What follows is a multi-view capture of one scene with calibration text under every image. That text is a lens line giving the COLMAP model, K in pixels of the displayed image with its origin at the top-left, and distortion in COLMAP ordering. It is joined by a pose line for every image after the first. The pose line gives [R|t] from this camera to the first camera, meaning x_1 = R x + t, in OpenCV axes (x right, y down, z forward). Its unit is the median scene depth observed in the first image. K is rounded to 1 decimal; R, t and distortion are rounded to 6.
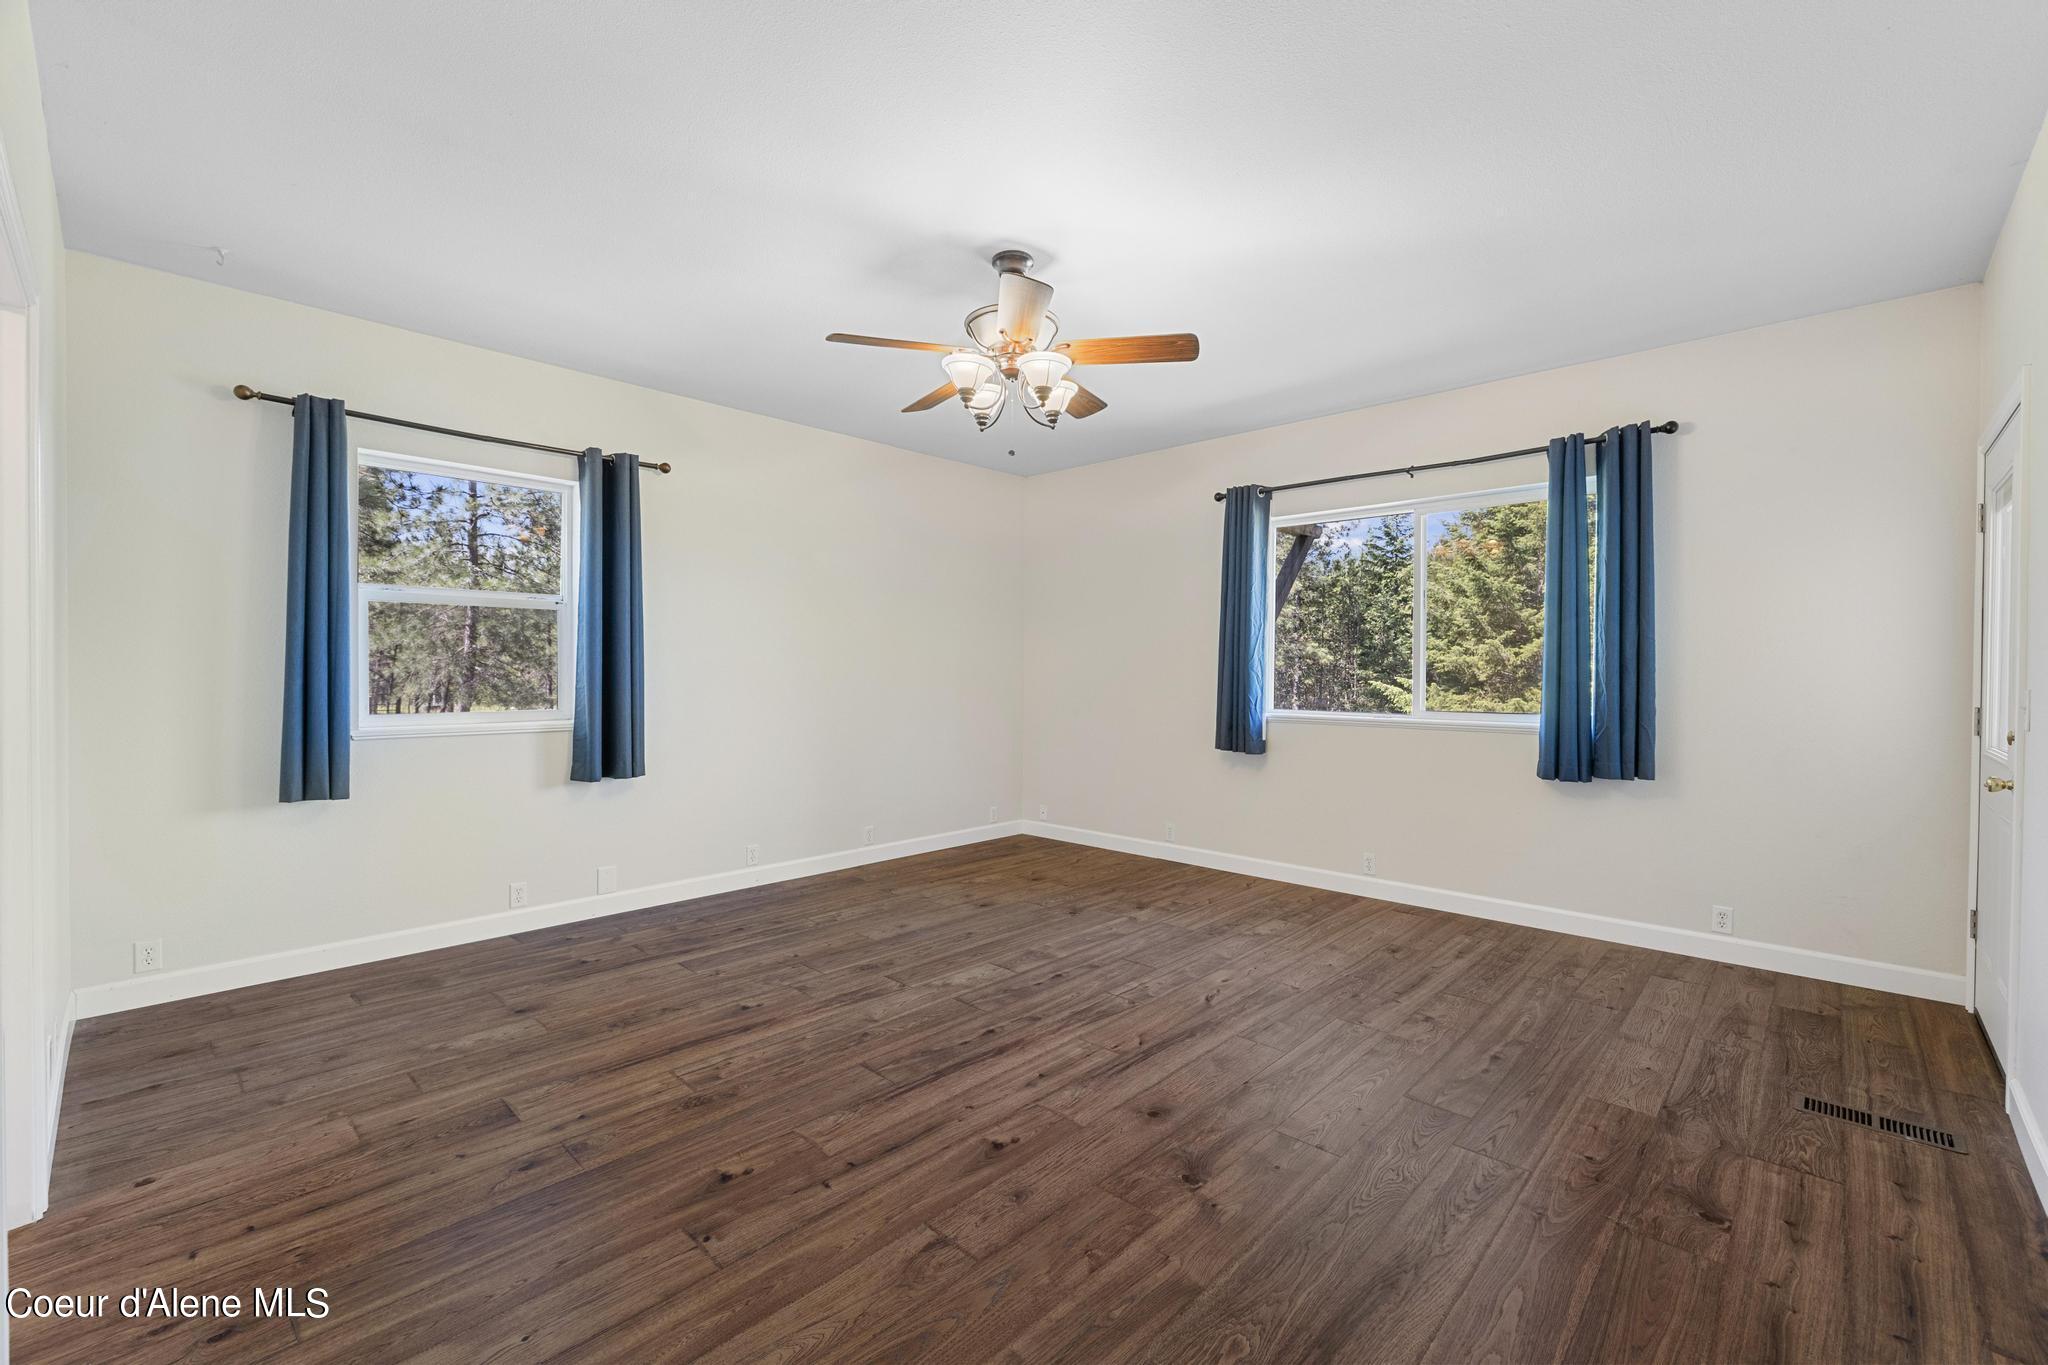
lens RADIAL K [[848.6, 0, 1025.6], [0, 848.6, 679.1], [0, 0, 1]] dist [-0.001551, -0.000318]
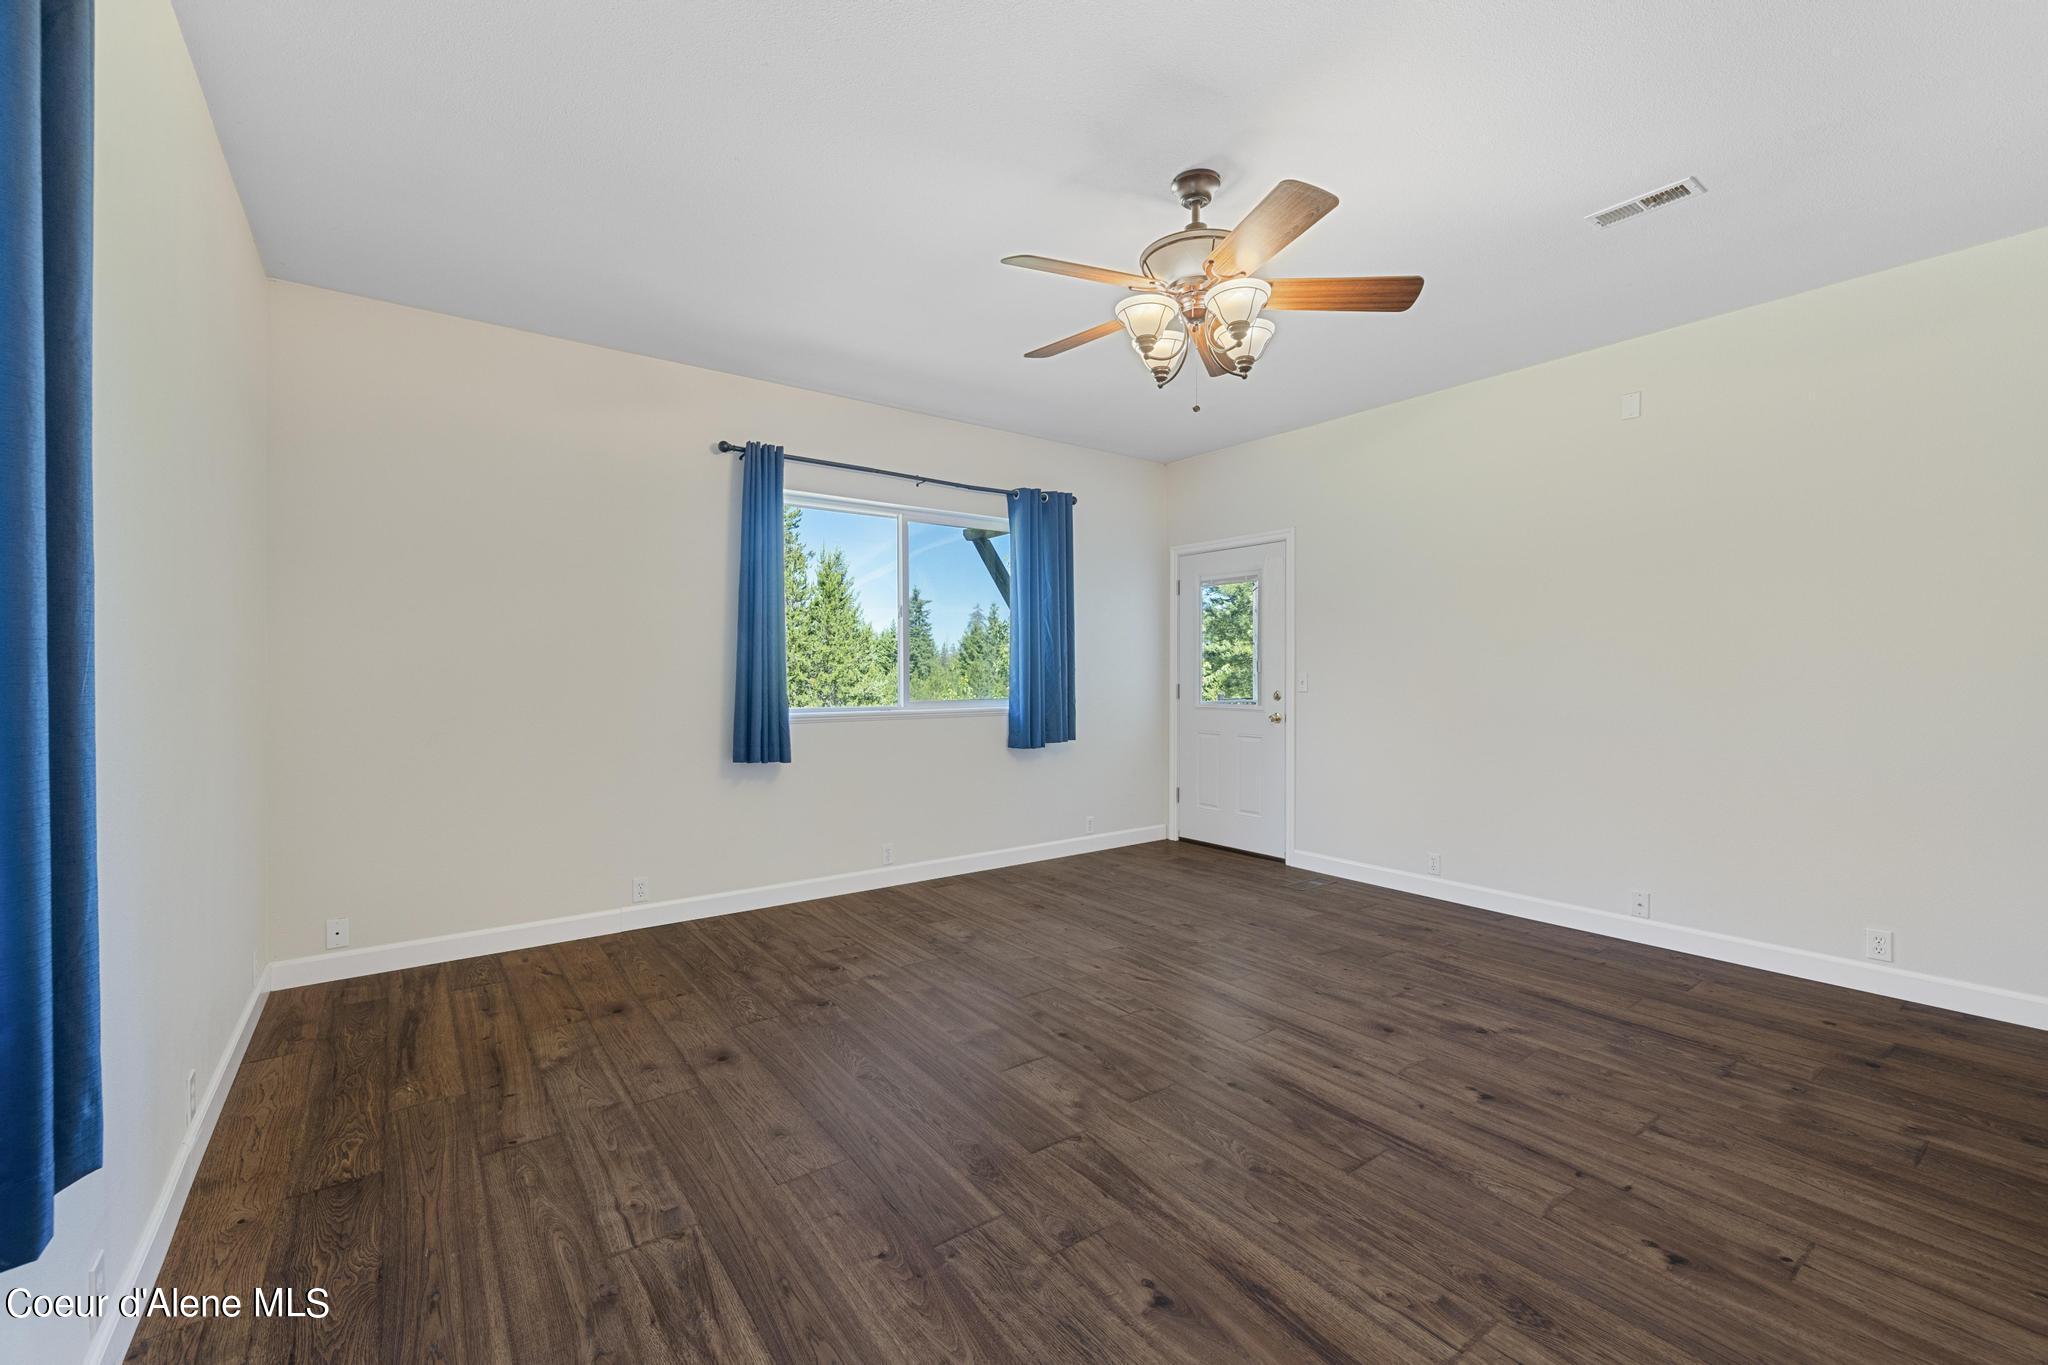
lens RADIAL K [[848.6, 0, 1025.6], [0, 848.6, 679.1], [0, 0, 1]] dist [-0.001551, -0.000318]
pose [[0.173179, -0.013841, 0.984793, -0.831702], [0.008646, 0.999884, 0.012533, -0.006947], [-0.984852, 0.006344, 0.173279, 0.957791]]
